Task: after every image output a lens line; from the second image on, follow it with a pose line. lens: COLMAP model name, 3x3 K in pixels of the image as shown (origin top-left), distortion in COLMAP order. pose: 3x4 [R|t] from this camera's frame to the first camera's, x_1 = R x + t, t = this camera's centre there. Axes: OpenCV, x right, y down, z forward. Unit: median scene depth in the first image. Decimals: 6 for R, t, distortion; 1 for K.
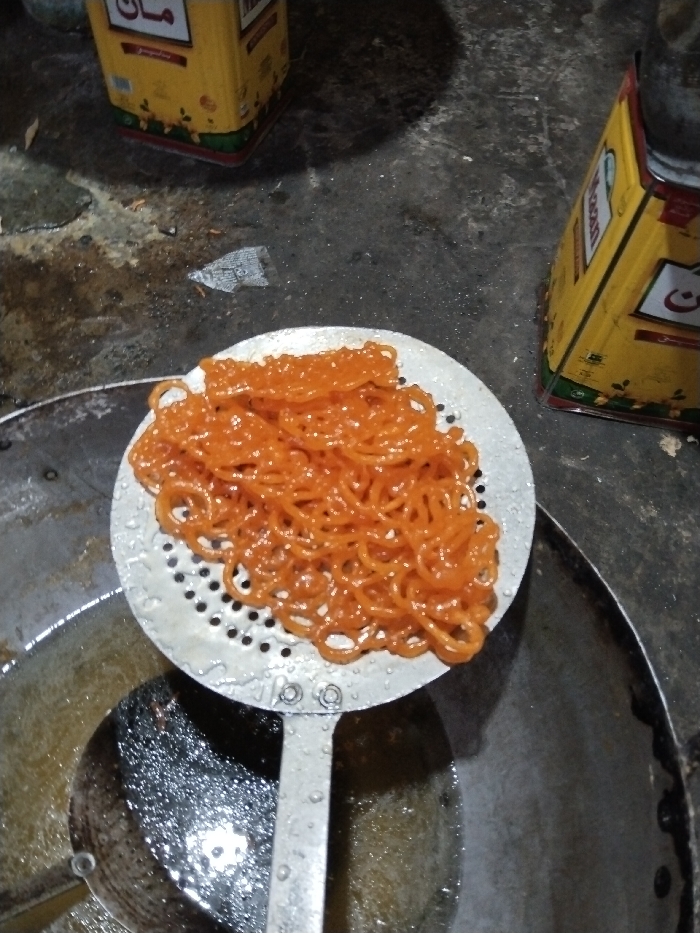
lens RADIAL K [[766.2, 0, 349.4], [0, 766.2, 465.9], [0, 0, 1]] dist [-0.014105, 0.001232]
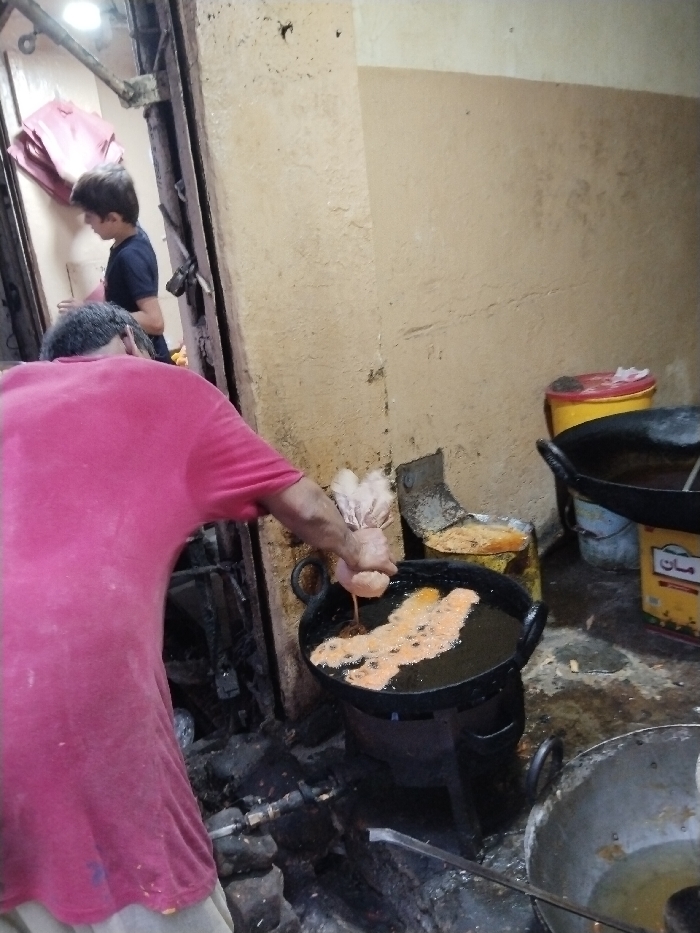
lens RADIAL K [[766.2, 0, 350.7], [0, 766.2, 466.4], [0, 0, 1]] dist [-0.014105, 0.001232]
pose [[0.873598, -0.005408, -0.486618, -0.049099], [-0.284311, 0.805872, -0.519363, 0.369270], [0.394960, 0.592066, 0.702470, -0.710552]]
